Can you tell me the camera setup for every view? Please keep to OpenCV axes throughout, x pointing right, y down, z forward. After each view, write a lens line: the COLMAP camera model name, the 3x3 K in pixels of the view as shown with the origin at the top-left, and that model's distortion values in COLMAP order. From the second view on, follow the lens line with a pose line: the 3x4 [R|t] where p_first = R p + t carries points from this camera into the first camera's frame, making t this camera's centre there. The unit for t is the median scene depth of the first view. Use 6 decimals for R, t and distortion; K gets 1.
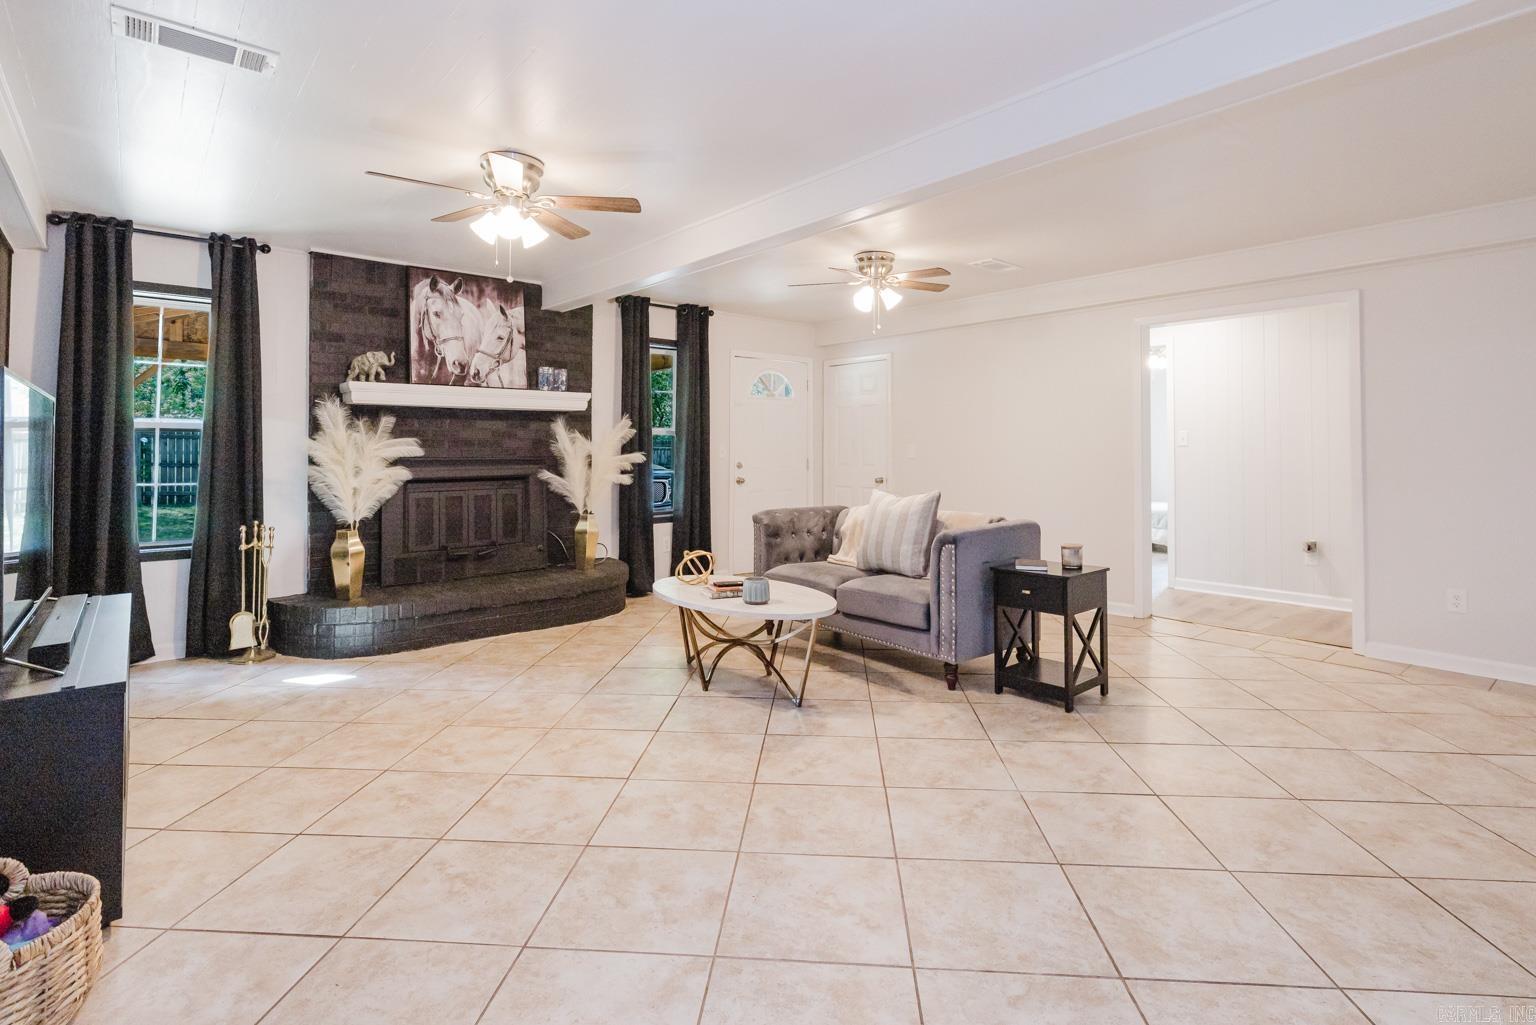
lens RADIAL K [[749.2, 0, 766.1], [0, 749.2, 431.0], [0, 0, 1]] dist [-0.017754, 0.001293]
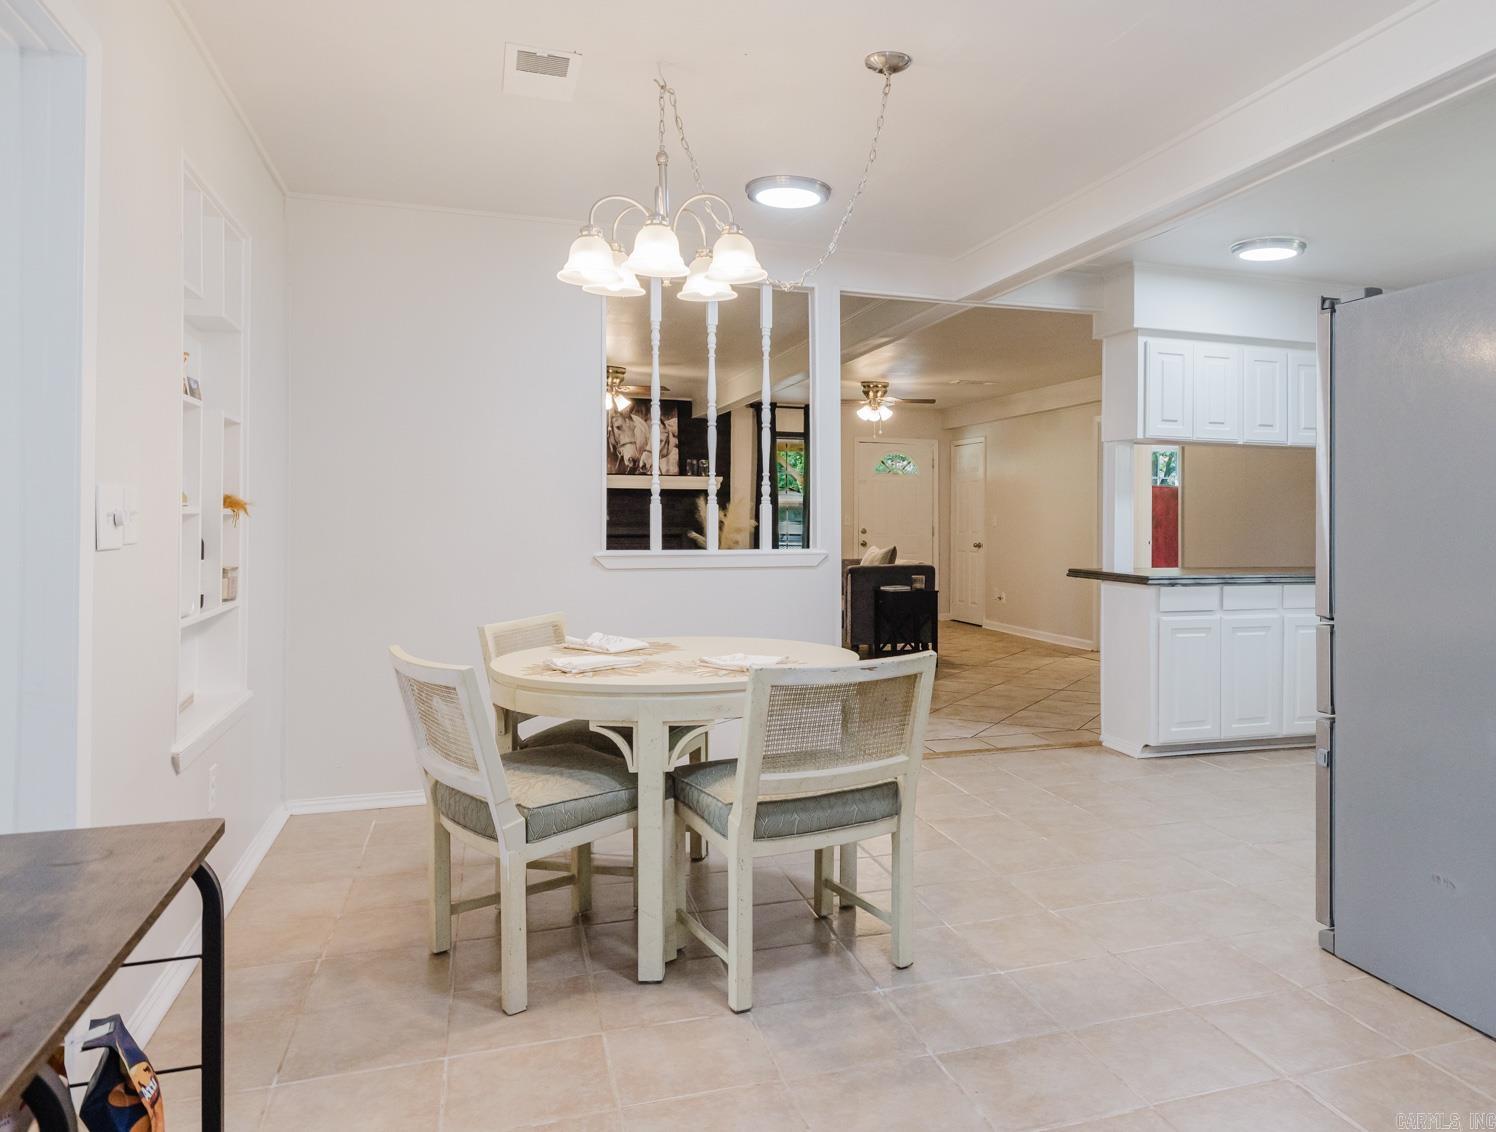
lens RADIAL K [[1105.0, 0, 848.5], [0, 1105.0, 505.2], [0, 0, 1]] dist [0.009365, 0.003703]
pose [[0.935887, 0.005815, -0.352251, 0.795889], [-0.000779, 0.999895, 0.014436, -0.030548], [0.352298, -0.013236, 0.935794, -0.953573]]
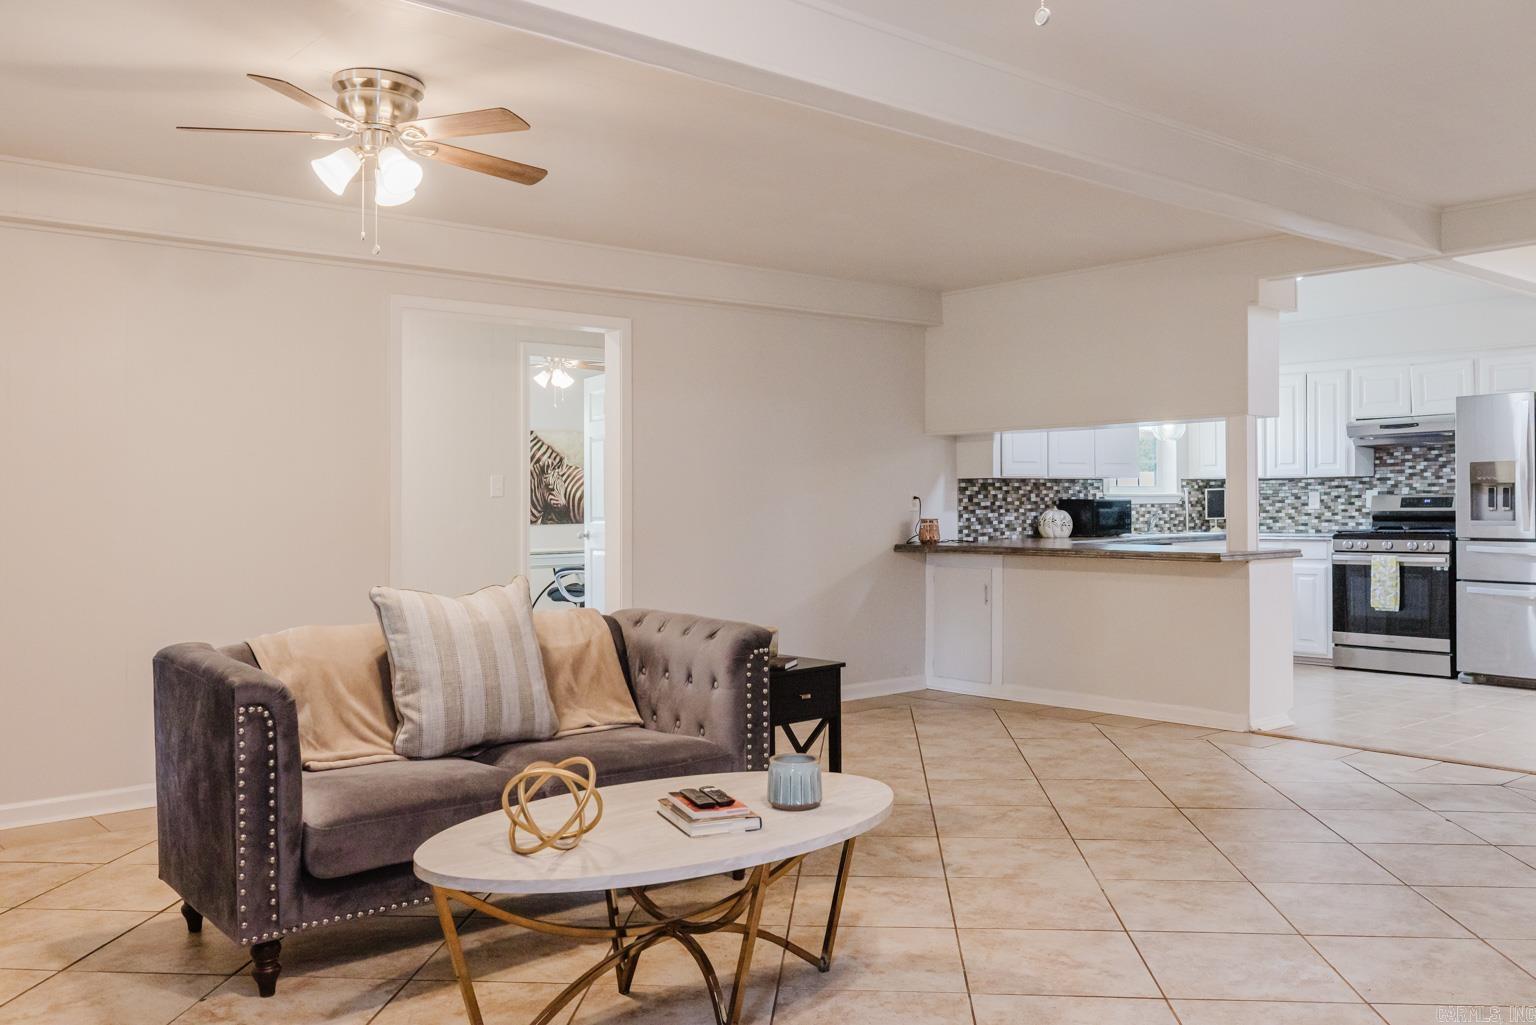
lens RADIAL K [[1248.5, 0, 747.4], [0, 1248.5, 503.9], [0, 0, 1]] dist [-0.010183, 0.006464]
pose [[0.004328, 0.001142, 0.999990, -0.585782], [-0.019949, 0.999800, -0.001055, 0.019820], [-0.999792, -0.019944, 0.004350, 0.713187]]
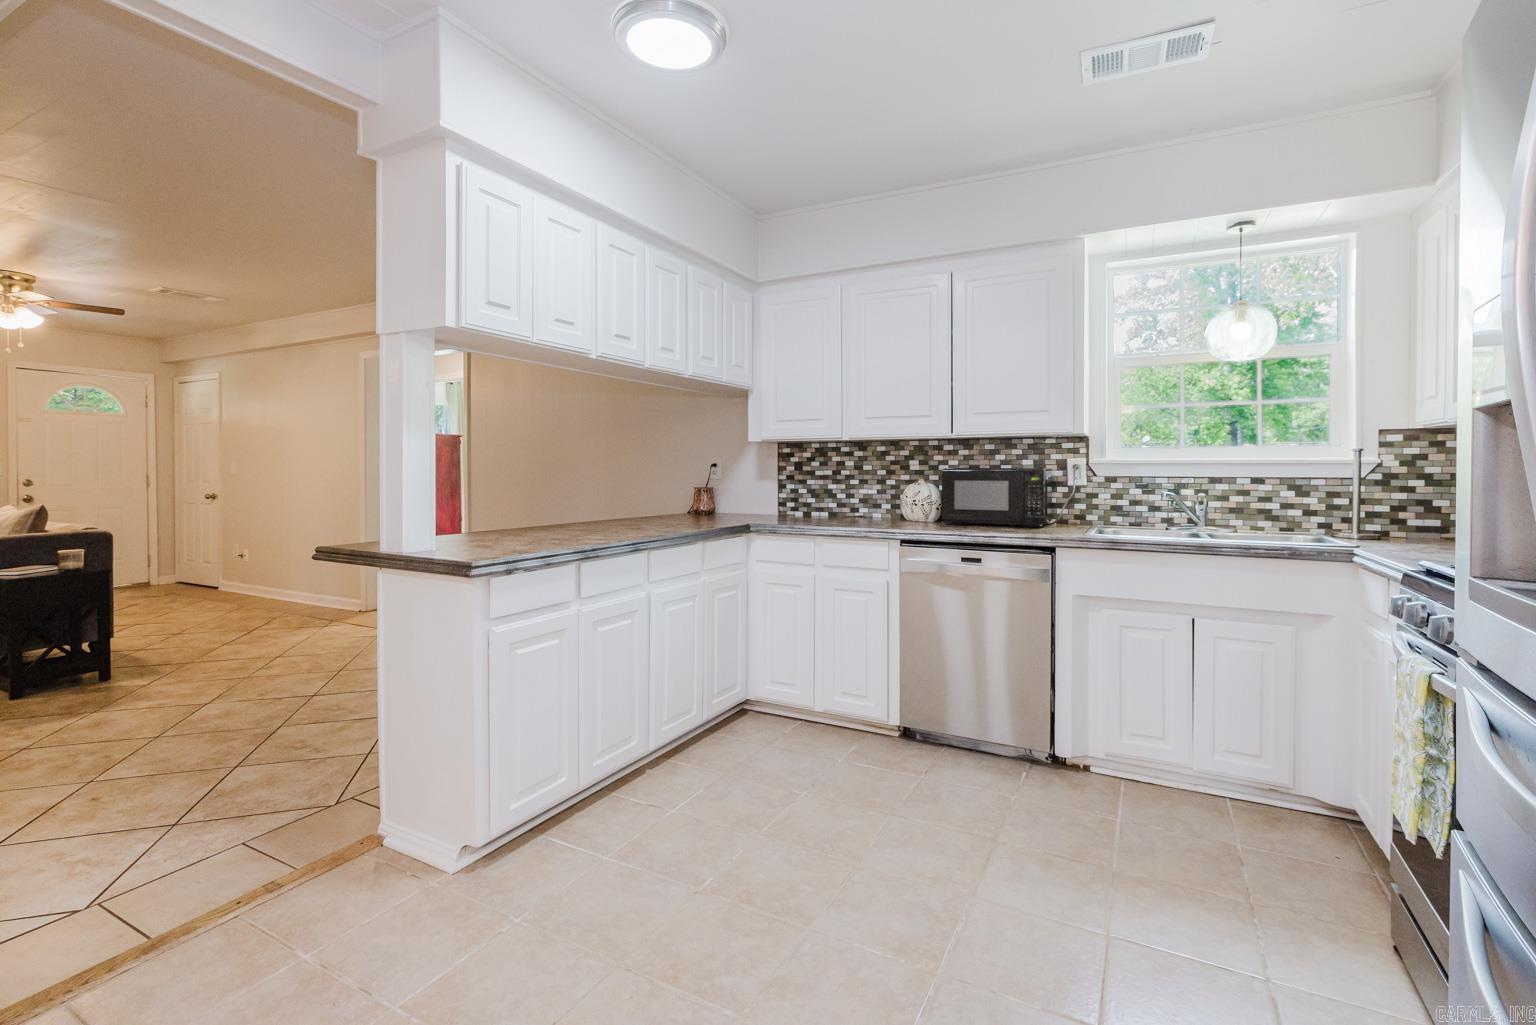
lens RADIAL K [[718.5, 0, 775.4], [0, 718.5, 473.9], [0, 0, 1]] dist [-0.003554, 0.001898]
pose [[0.926836, 0.000372, 0.375466, 0.697490], [-0.013624, 0.999374, 0.032640, -0.011344], [-0.375219, -0.035367, 0.926261, -0.282253]]
